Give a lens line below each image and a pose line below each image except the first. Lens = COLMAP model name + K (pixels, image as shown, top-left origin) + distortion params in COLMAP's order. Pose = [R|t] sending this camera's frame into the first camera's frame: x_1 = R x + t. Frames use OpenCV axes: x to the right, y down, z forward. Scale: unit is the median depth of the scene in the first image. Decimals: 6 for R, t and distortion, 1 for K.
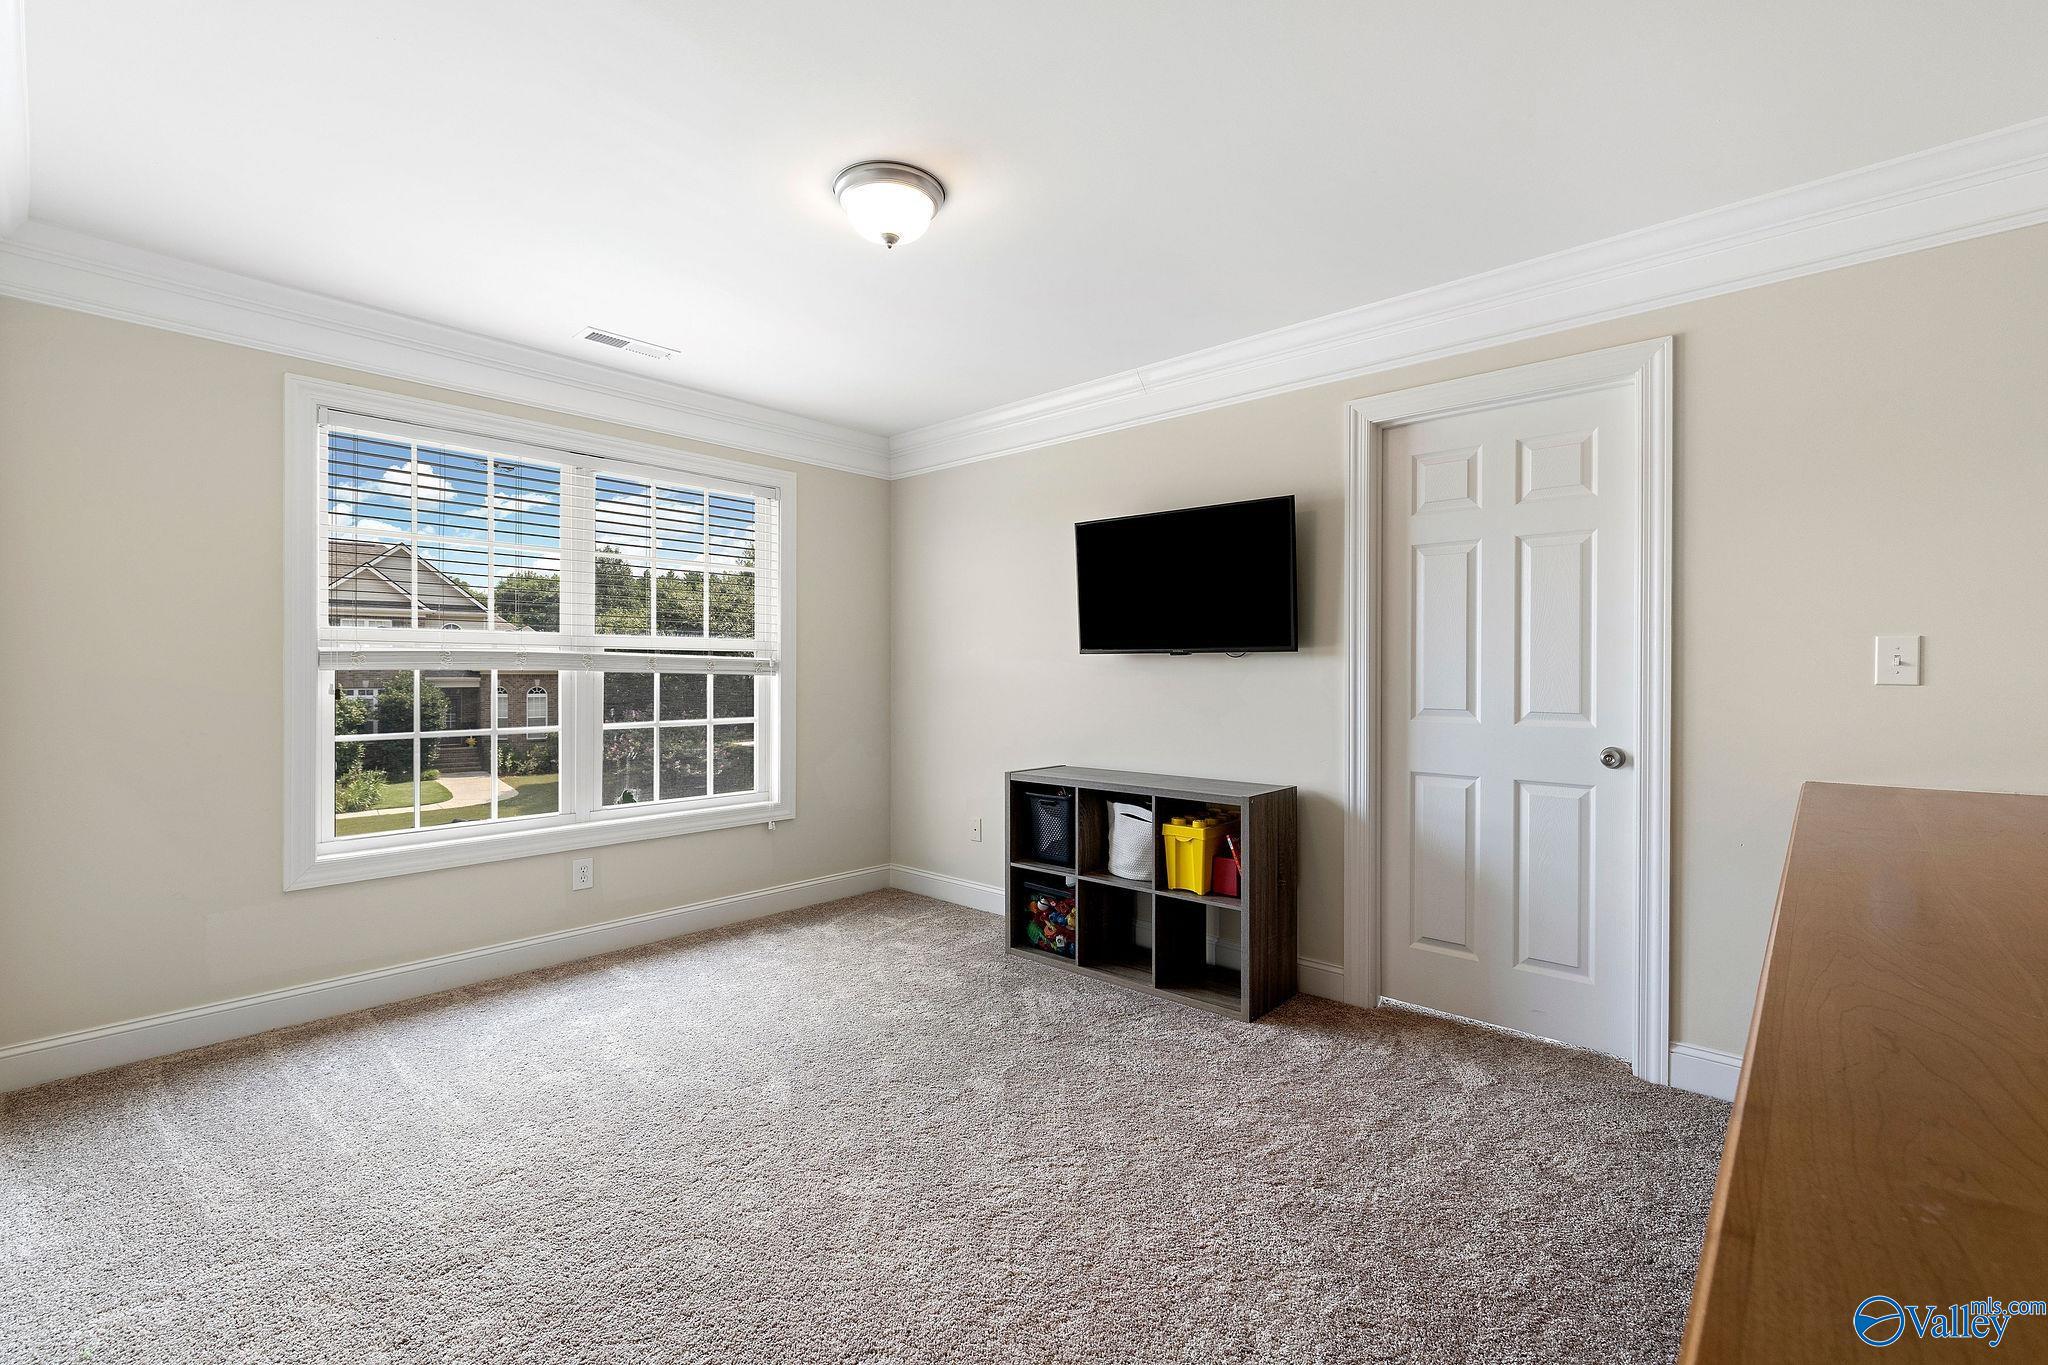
lens RADIAL K [[890.5, 0, 1023.1], [0, 890.5, 663.8], [0, 0, 1]] dist [-0.062988, 0.000100]
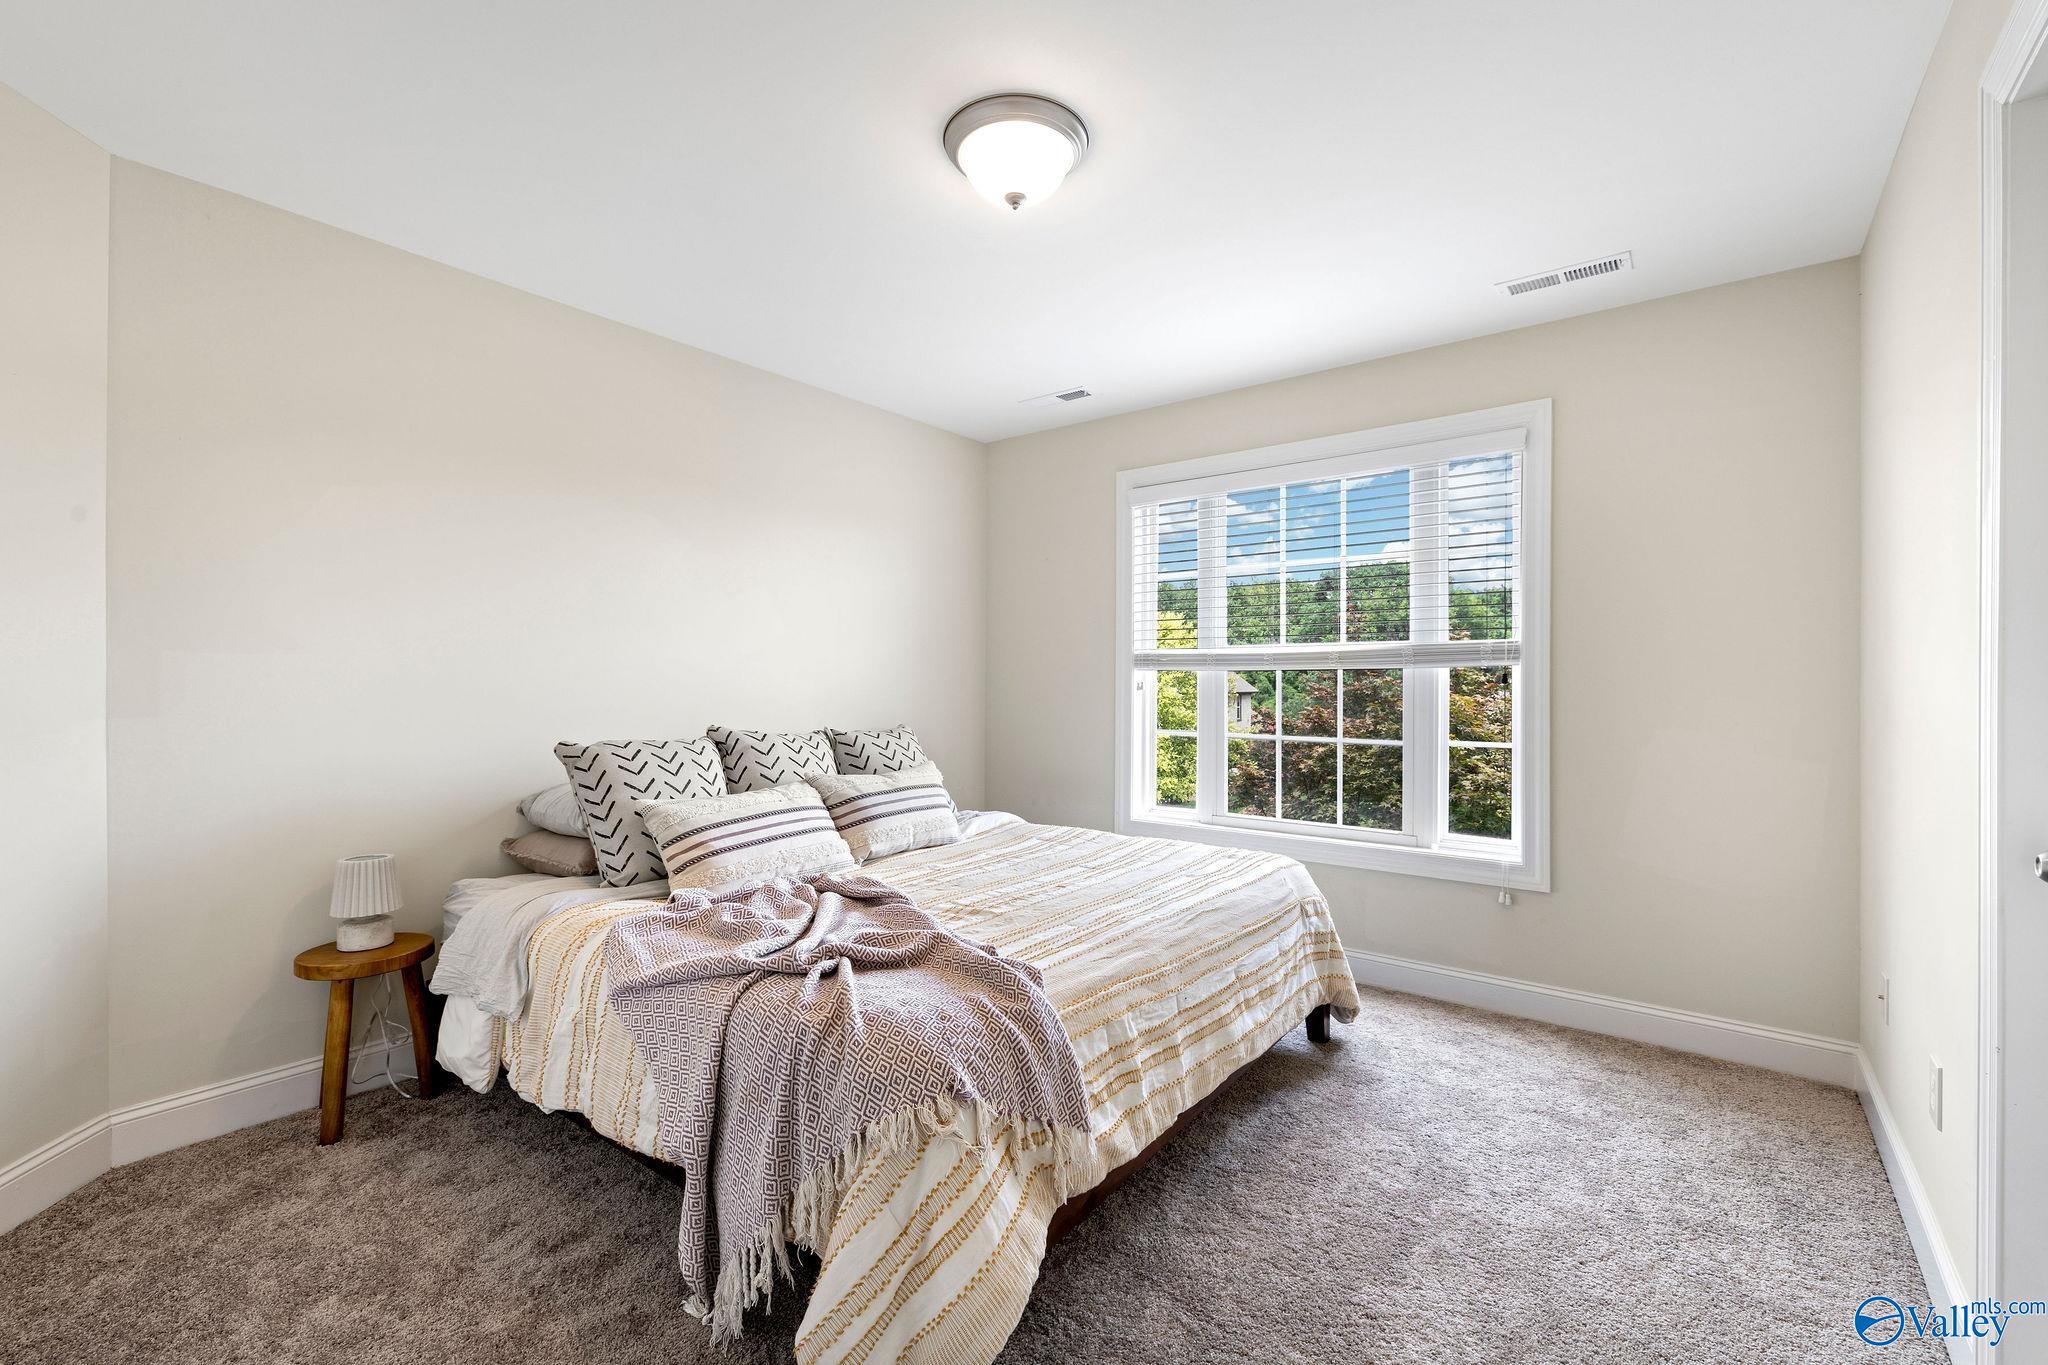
lens RADIAL K [[889.9, 0, 981.8], [0, 889.9, 678.1], [0, 0, 1]] dist [0.001446, 0.000150]
pose [[0.037016, -0.002994, -0.999310, 0.539048], [0.003502, 0.999990, -0.002866, 0.006424], [0.999309, -0.003394, 0.037026, 0.661221]]
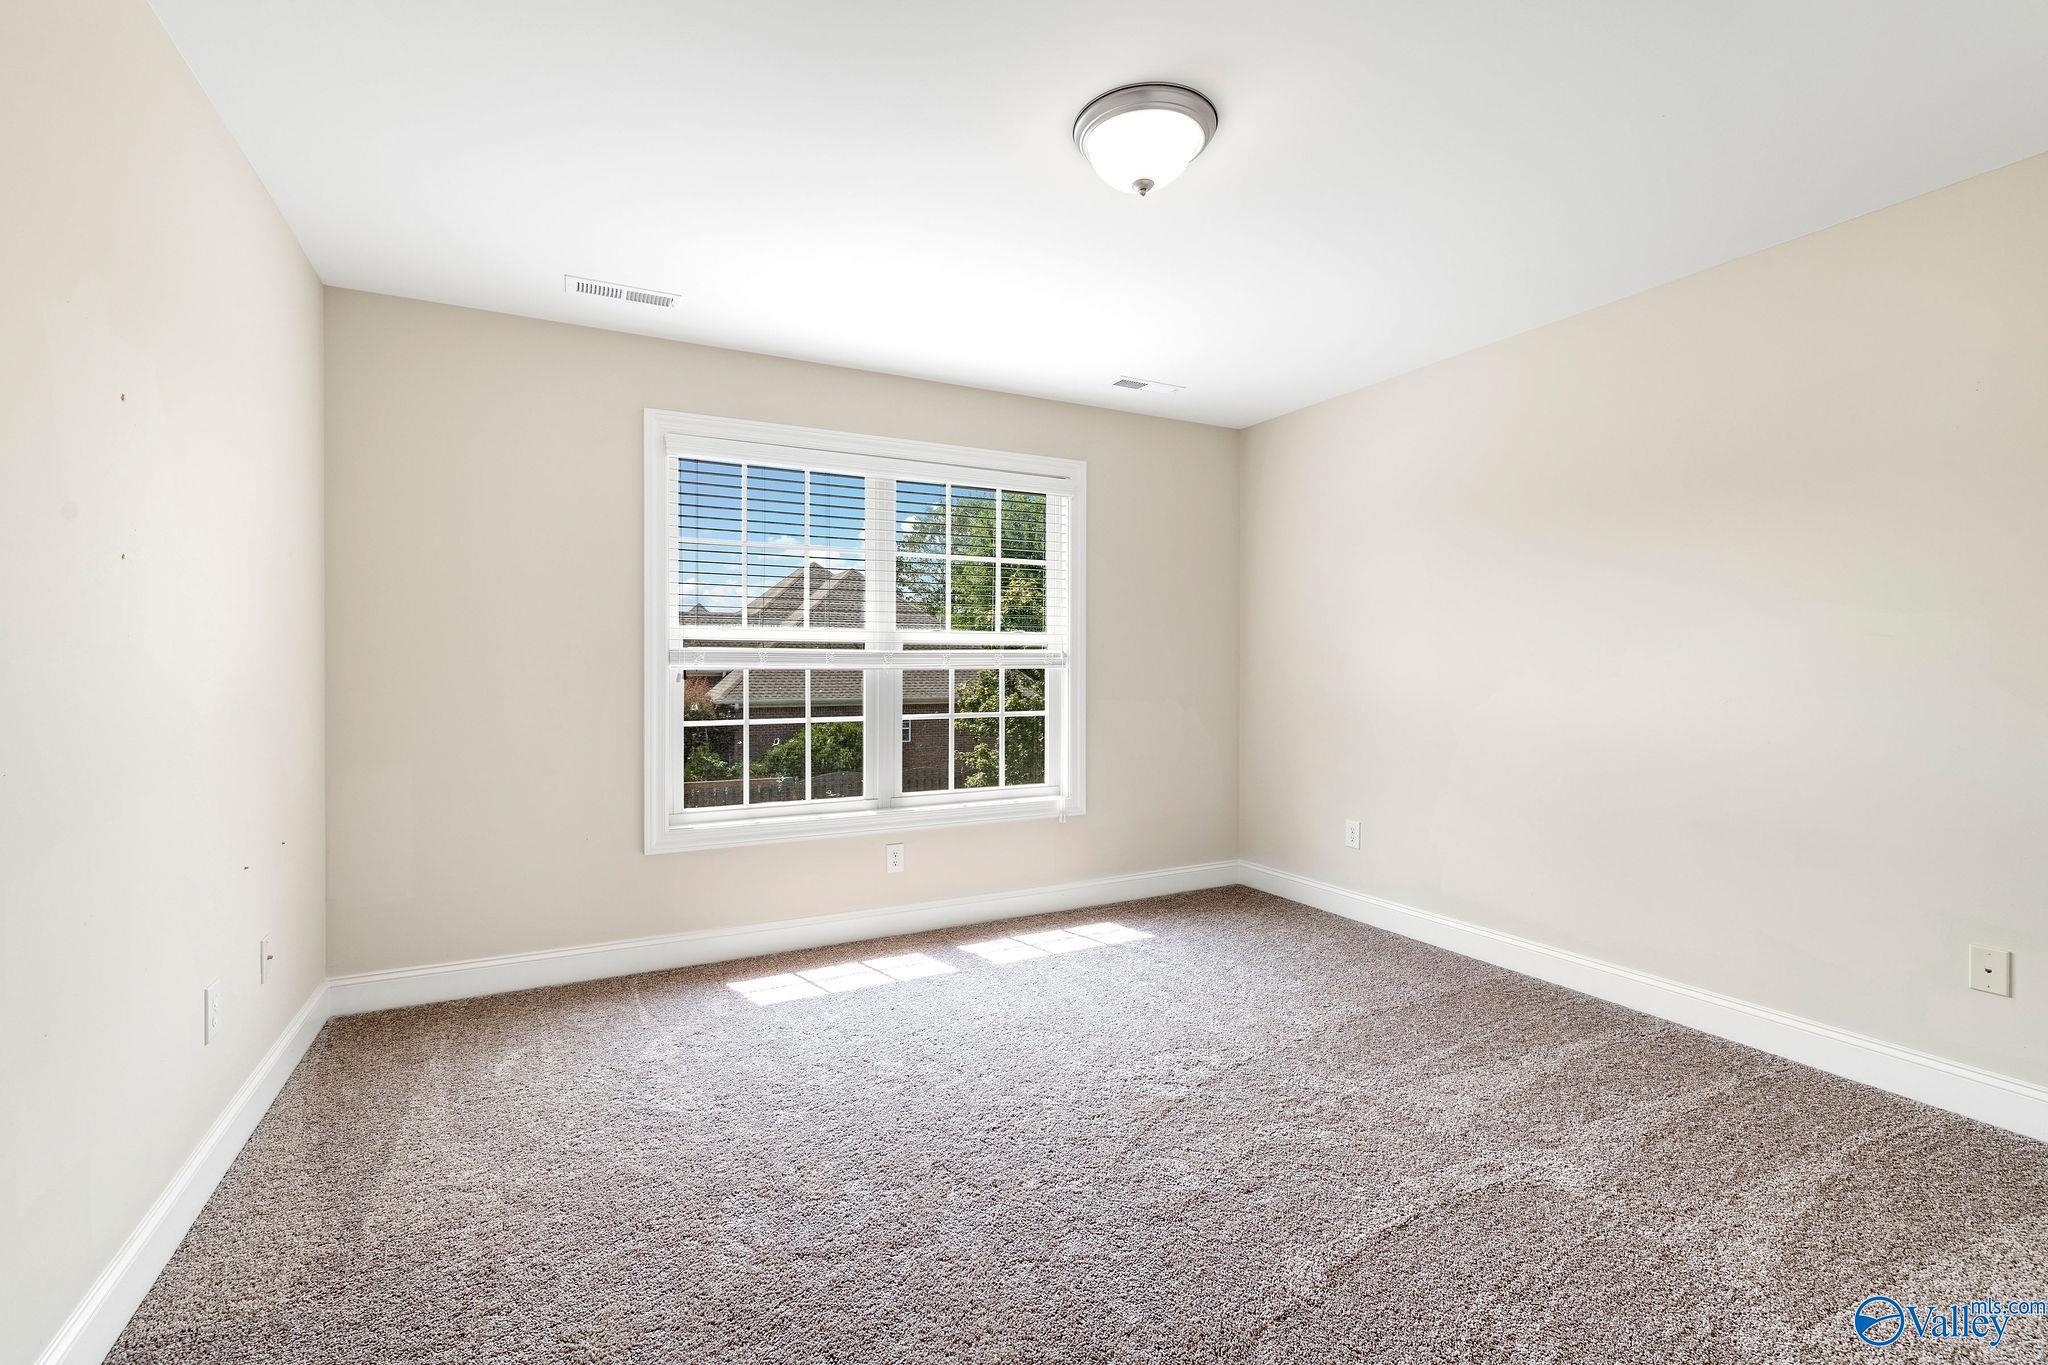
lens RADIAL K [[889.8, 0, 1002.1], [0, 889.8, 682.9], [0, 0, 1]] dist [0.001014, -0.000006]
pose [[0.918312, 0.006321, -0.395807, 0.054776], [0.005138, 0.999598, 0.027883, 0.000630], [0.395824, -0.027639, 0.917910, 0.066494]]
